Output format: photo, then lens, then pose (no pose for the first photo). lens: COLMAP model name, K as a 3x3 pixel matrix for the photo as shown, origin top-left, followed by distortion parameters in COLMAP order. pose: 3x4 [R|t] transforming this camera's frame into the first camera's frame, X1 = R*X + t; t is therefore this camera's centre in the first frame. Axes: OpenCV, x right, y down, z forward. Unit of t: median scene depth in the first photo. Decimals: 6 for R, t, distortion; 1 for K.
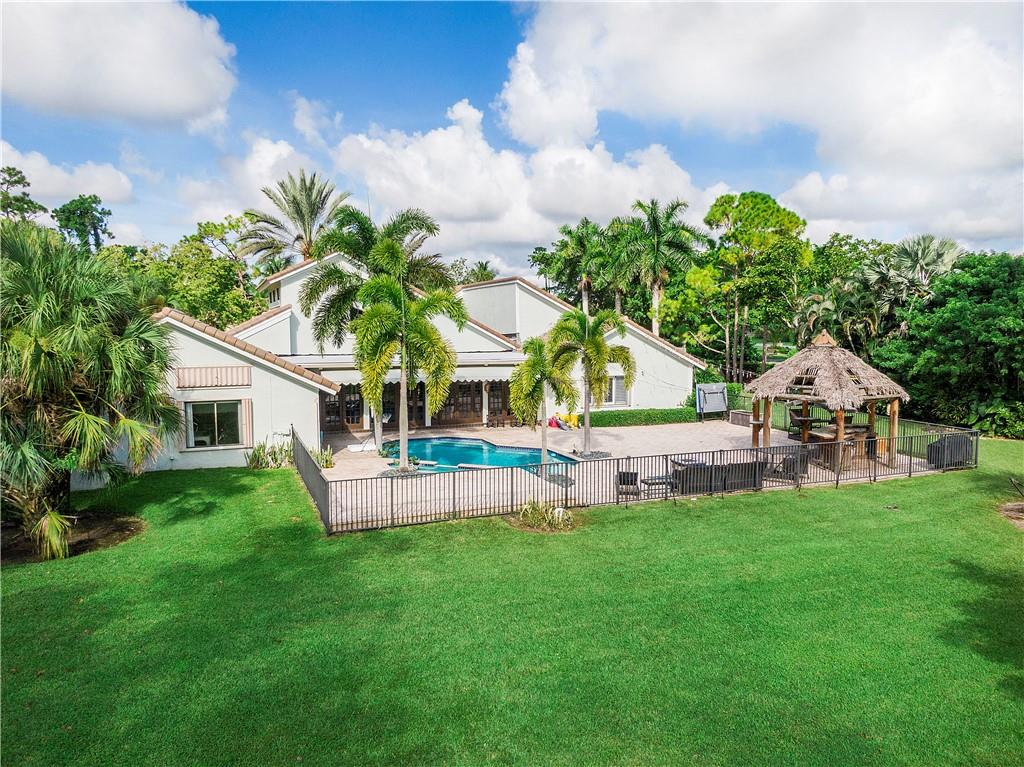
lens RADIAL K [[731.6, 0, 516.3], [0, 731.6, 377.4], [0, 0, 1]] dist [0.032126, -0.047841]
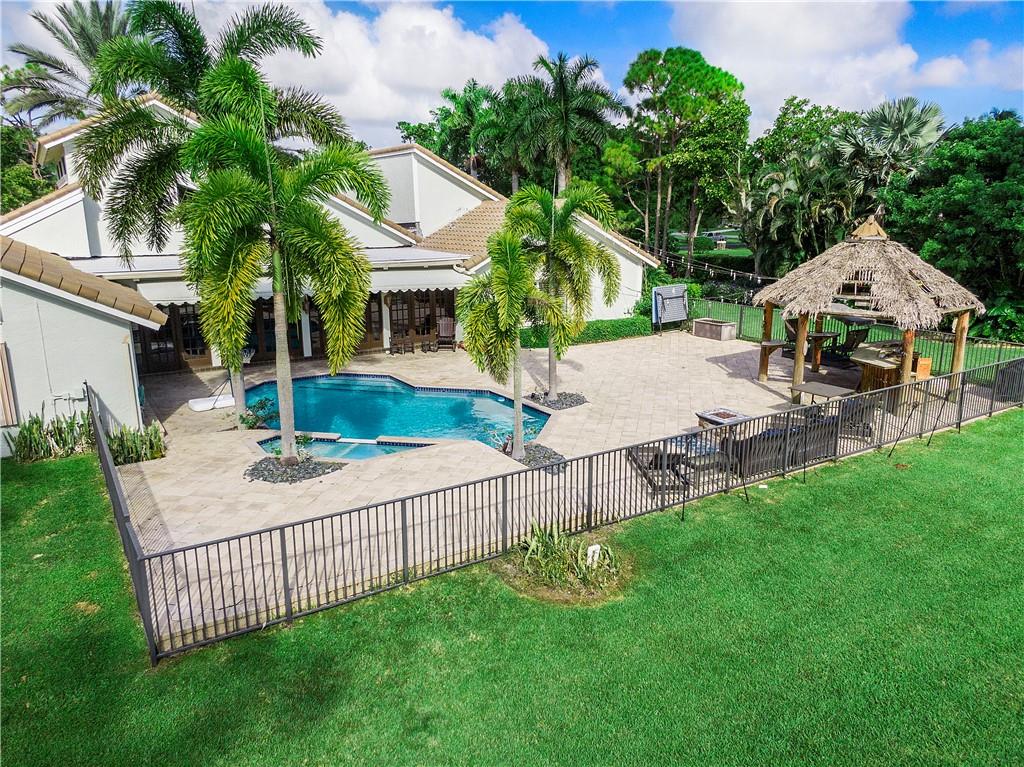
lens RADIAL K [[731.6, 0, 515.9], [0, 731.6, 382.1], [0, 0, 1]] dist [0.032126, -0.047841]
pose [[0.982321, -0.046283, 0.181390, -0.058125], [0.017160, 0.987138, 0.158946, -0.021290], [-0.186414, -0.153023, 0.970481, 0.292352]]
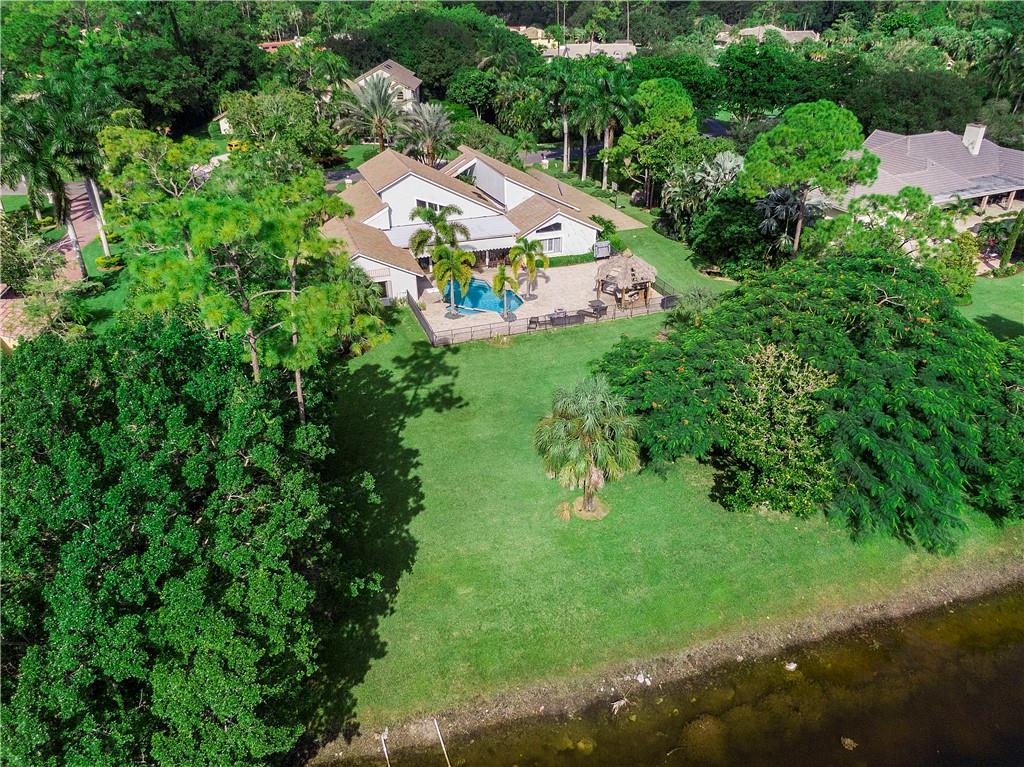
lens RADIAL K [[731.6, 0, 513.4], [0, 731.6, 387.9], [0, 0, 1]] dist [0.032126, -0.047841]
pose [[0.999322, 0.011210, -0.035079, 0.123667], [0.004846, 0.904222, 0.427036, -0.583508], [0.036506, -0.426916, 0.903554, -1.160691]]
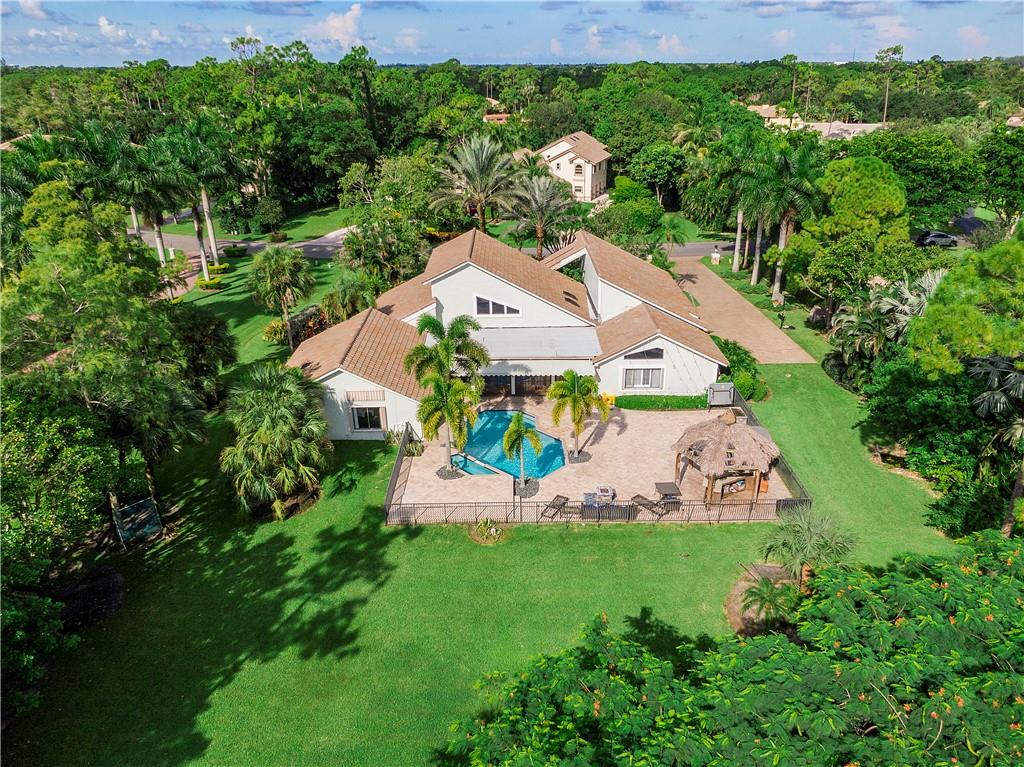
lens RADIAL K [[731.6, 0, 518.5], [0, 731.6, 380.9], [0, 0, 1]] dist [0.032126, -0.047841]
pose [[0.933356, 0.137805, -0.331446, 0.442136], [-0.020482, 0.942312, 0.334109, -0.528464], [0.358367, -0.305054, 0.882335, -0.377041]]
